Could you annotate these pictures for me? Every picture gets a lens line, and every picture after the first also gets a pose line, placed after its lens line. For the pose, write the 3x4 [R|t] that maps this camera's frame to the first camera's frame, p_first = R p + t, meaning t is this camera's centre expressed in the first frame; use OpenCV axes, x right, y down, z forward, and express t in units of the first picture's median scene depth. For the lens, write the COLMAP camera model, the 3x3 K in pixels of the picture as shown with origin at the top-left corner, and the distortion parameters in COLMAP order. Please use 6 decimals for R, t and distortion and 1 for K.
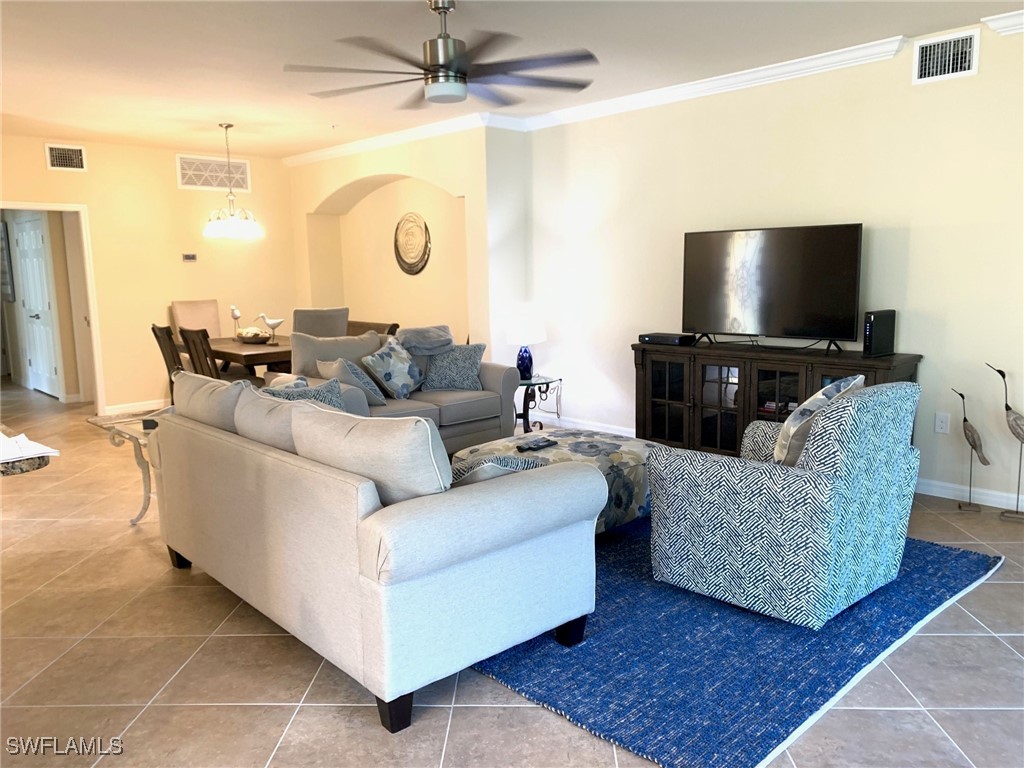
lens RADIAL K [[777.0, 0, 508.2], [0, 777.0, 376.9], [0, 0, 1]] dist [0.008228, 0.003027]
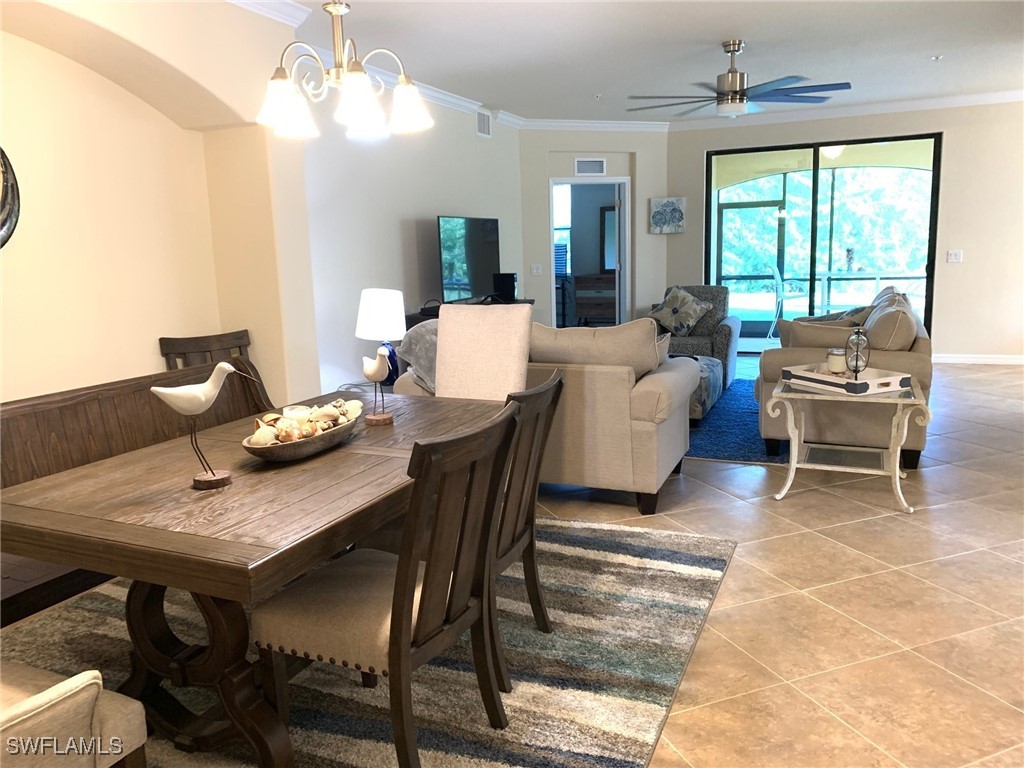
lens RADIAL K [[777.0, 0, 508.2], [0, 777.0, 376.9], [0, 0, 1]] dist [0.008228, 0.003027]
pose [[-0.383283, -0.127182, 0.914833, -0.611453], [0.159812, 0.966404, 0.201307, -0.118927], [-0.909700, 0.223358, -0.350081, 0.943569]]
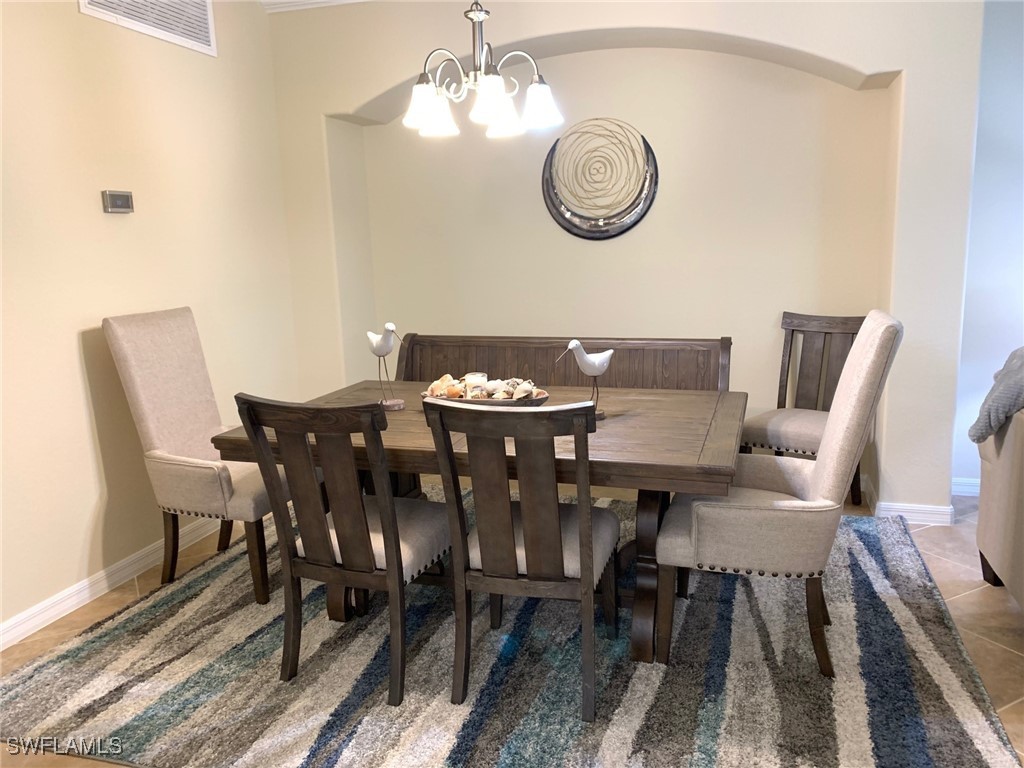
lens RADIAL K [[777.0, 0, 508.2], [0, 777.0, 376.9], [0, 0, 1]] dist [0.008228, 0.003027]
pose [[0.873358, -0.095020, 0.477721, -0.466964], [0.080543, 0.995458, 0.050752, -0.076566], [-0.480374, -0.005848, 0.877044, 0.611887]]
